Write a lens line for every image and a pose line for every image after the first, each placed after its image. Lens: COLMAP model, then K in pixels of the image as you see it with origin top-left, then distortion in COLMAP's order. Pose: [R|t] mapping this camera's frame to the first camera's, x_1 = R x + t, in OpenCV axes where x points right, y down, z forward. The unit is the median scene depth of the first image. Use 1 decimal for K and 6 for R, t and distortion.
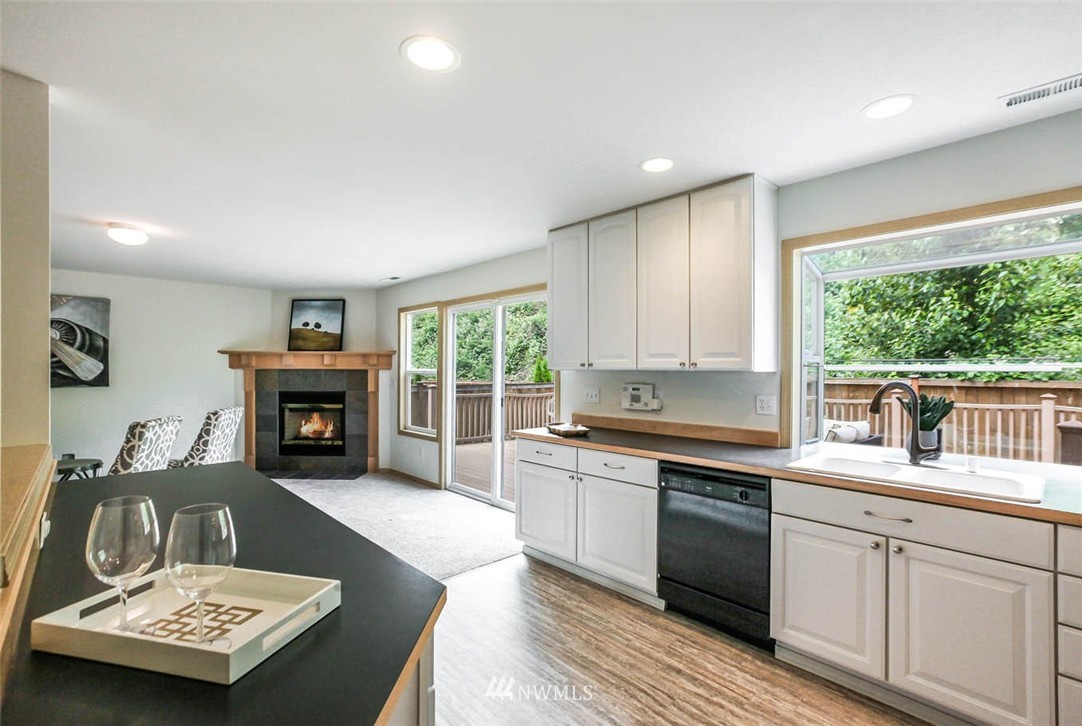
lens RADIAL K [[497.7, 0, 537.9], [0, 497.7, 369.2], [0, 0, 1]] dist [0.001600, 0.000755]
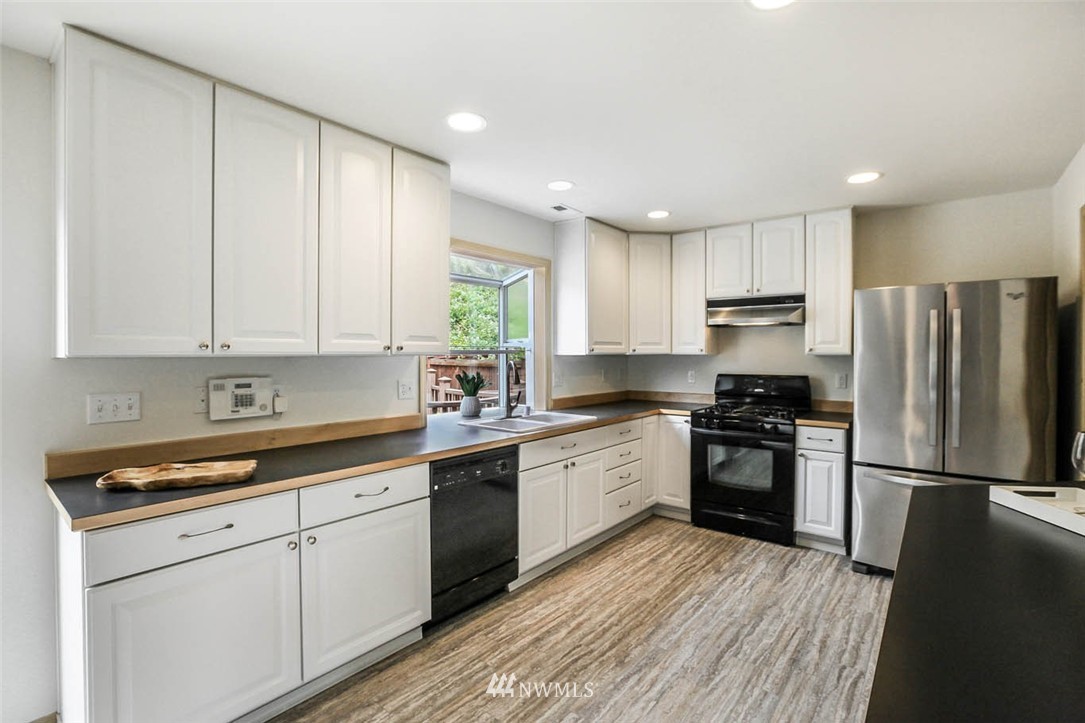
lens RADIAL K [[503.2, 0, 541.2], [0, 503.2, 355.6], [0, 0, 1]] dist [-0.045645, 0.017853]
pose [[-0.146815, -0.007493, 0.989136, -0.266497], [0.001385, 0.999969, 0.007781, -0.001272], [-0.989163, 0.002512, -0.146800, 0.404174]]
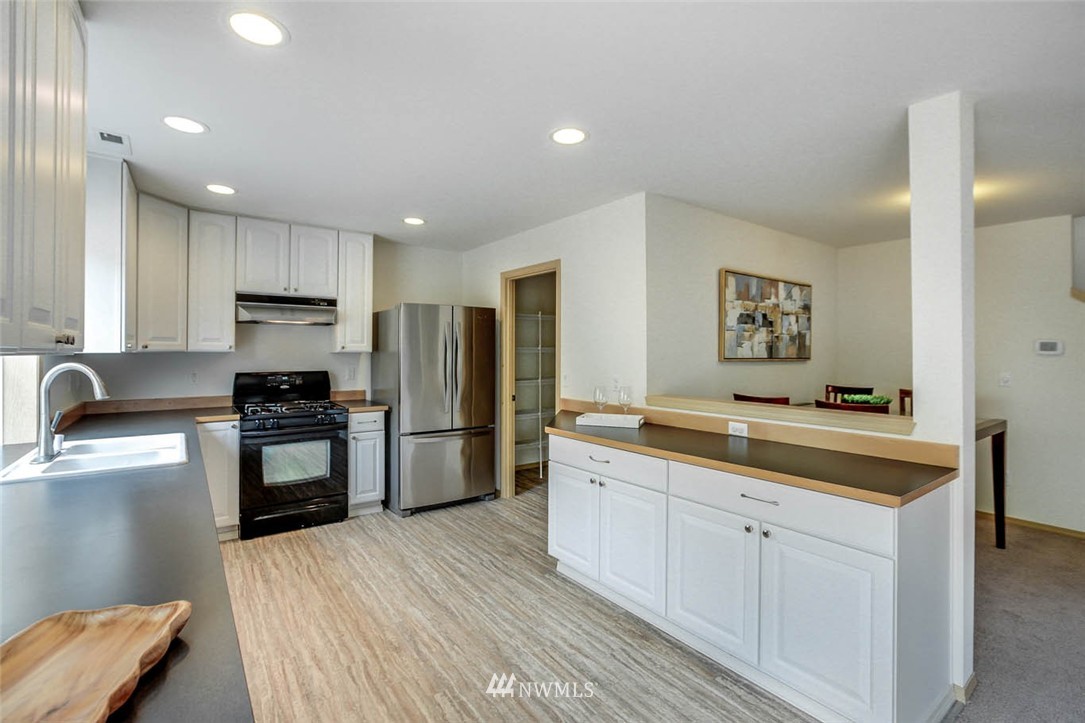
lens RADIAL K [[499.0, 0, 535.1], [0, 499.0, 347.6], [0, 0, 1]] dist [0.001477, 0.000310]
pose [[-0.994272, -0.005602, 0.106728, -0.070558], [-0.006114, 0.999971, -0.004466, -0.001949], [-0.106700, -0.005093, -0.994278, 0.651916]]
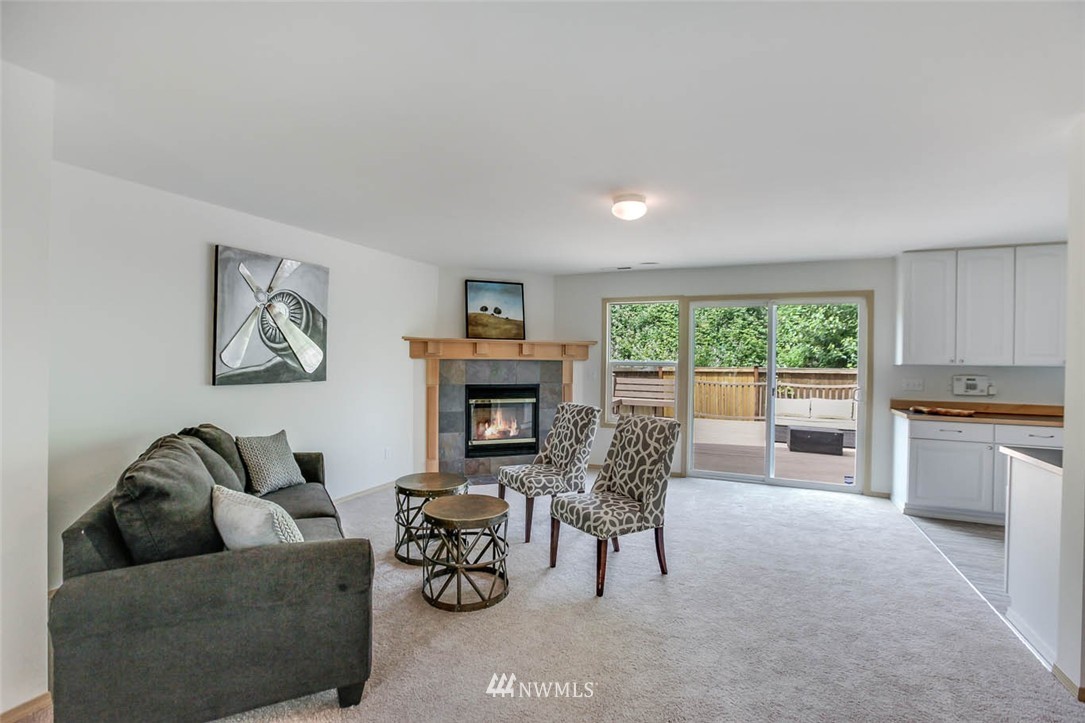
lens RADIAL K [[503.2, 0, 541.2], [0, 503.2, 355.6], [0, 0, 1]] dist [-0.045645, 0.017853]
pose [[0.916836, 0.010489, 0.399126, -0.769827], [-0.009621, 0.999945, -0.004180, -0.004200], [-0.399148, -0.000008, 0.916887, 0.145506]]
